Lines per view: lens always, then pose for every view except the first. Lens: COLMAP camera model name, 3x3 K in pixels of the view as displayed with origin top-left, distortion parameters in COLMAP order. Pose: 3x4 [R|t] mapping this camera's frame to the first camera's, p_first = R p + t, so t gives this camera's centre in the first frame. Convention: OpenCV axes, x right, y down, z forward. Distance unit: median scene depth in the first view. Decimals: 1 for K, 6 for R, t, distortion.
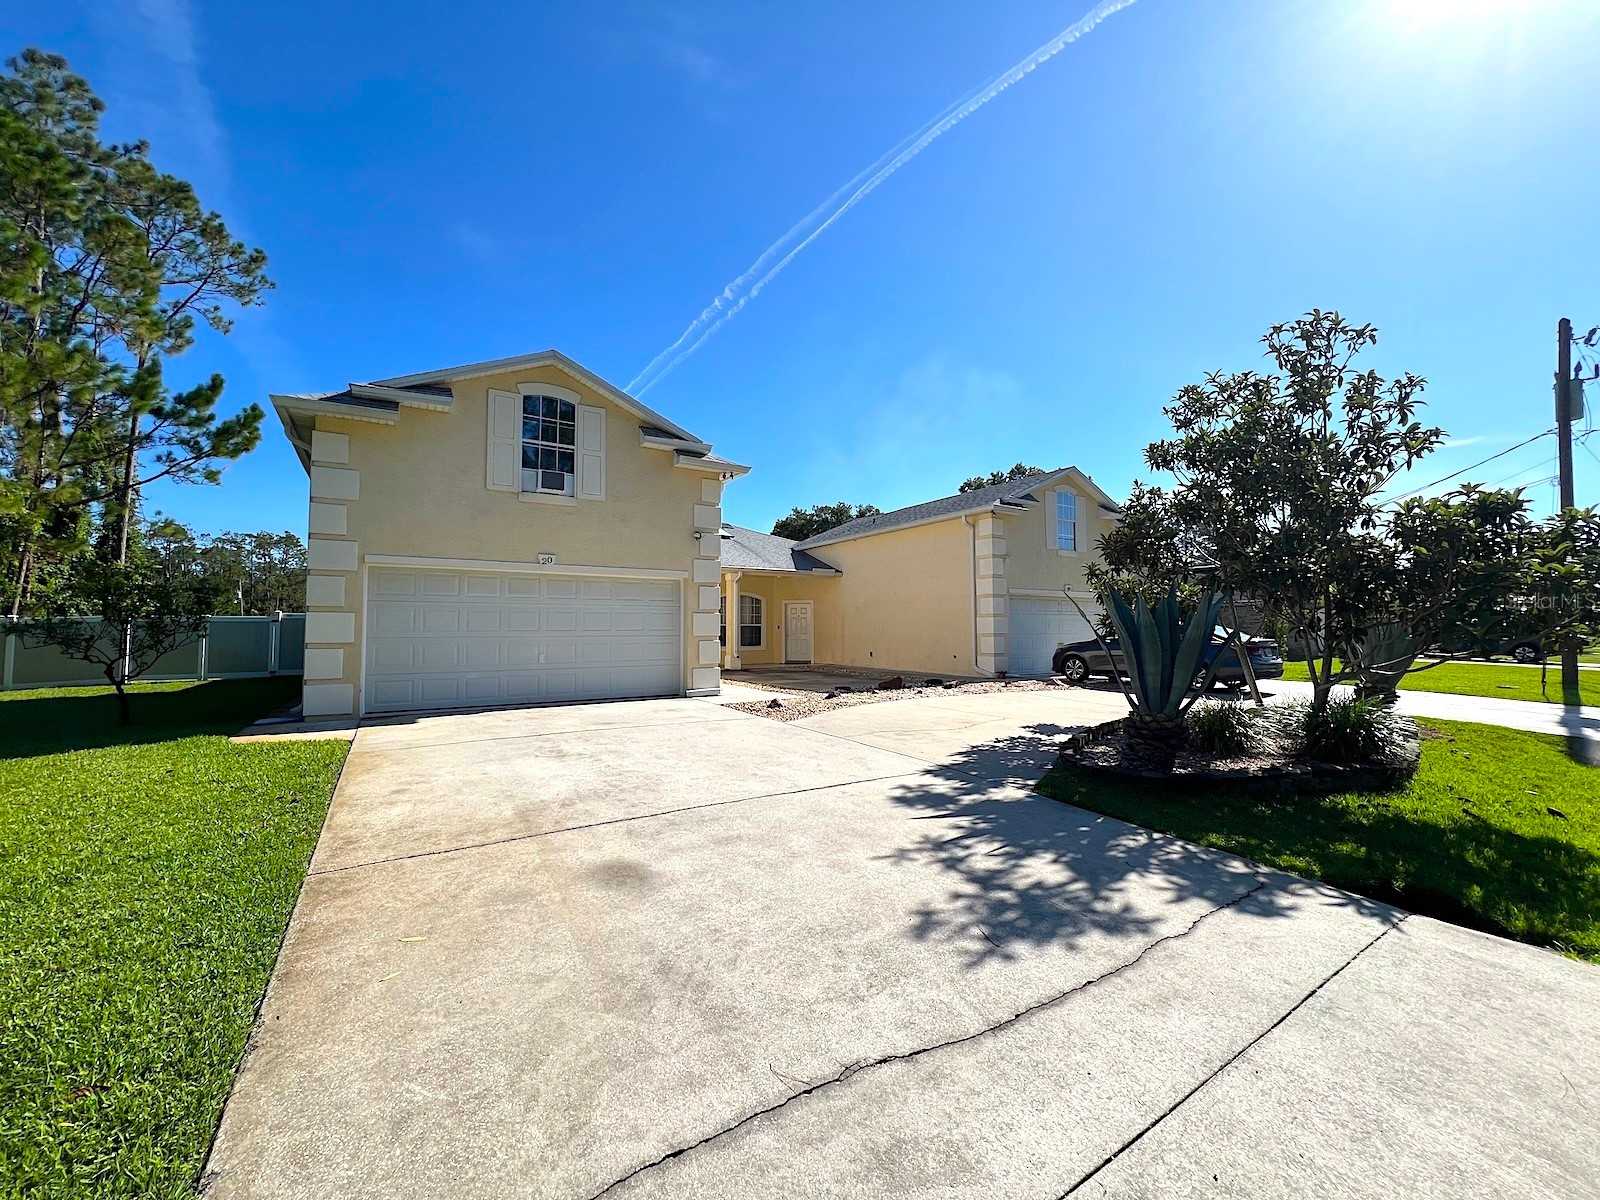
lens RADIAL K [[642.5, 0, 802.4], [0, 642.5, 600.5], [0, 0, 1]] dist [-0.001245, 0.000593]
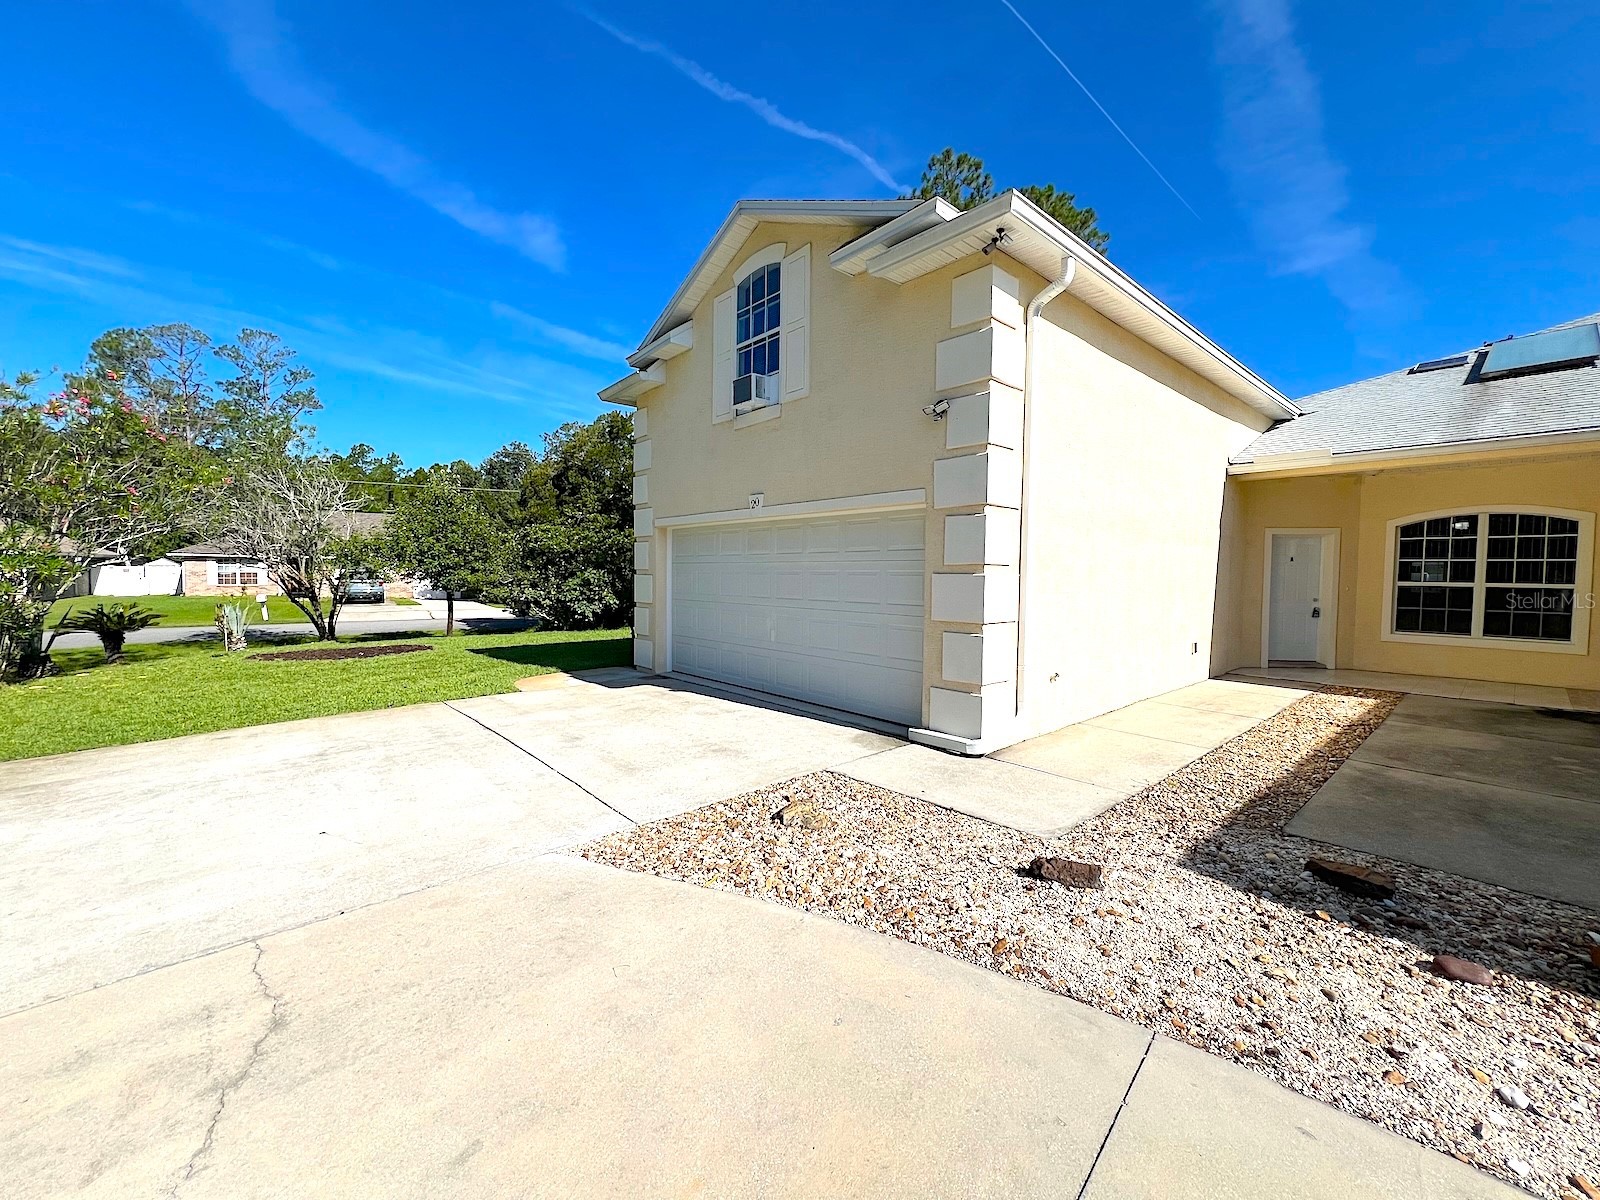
lens RADIAL K [[642.5, 0, 799.4], [0, 642.5, 599.1], [0, 0, 1]] dist [-0.001245, 0.000593]
pose [[0.140657, 0.044459, -0.989060, 0.331357], [0.035205, 0.998135, 0.049873, 0.012273], [0.989432, -0.041835, 0.138829, 0.929901]]
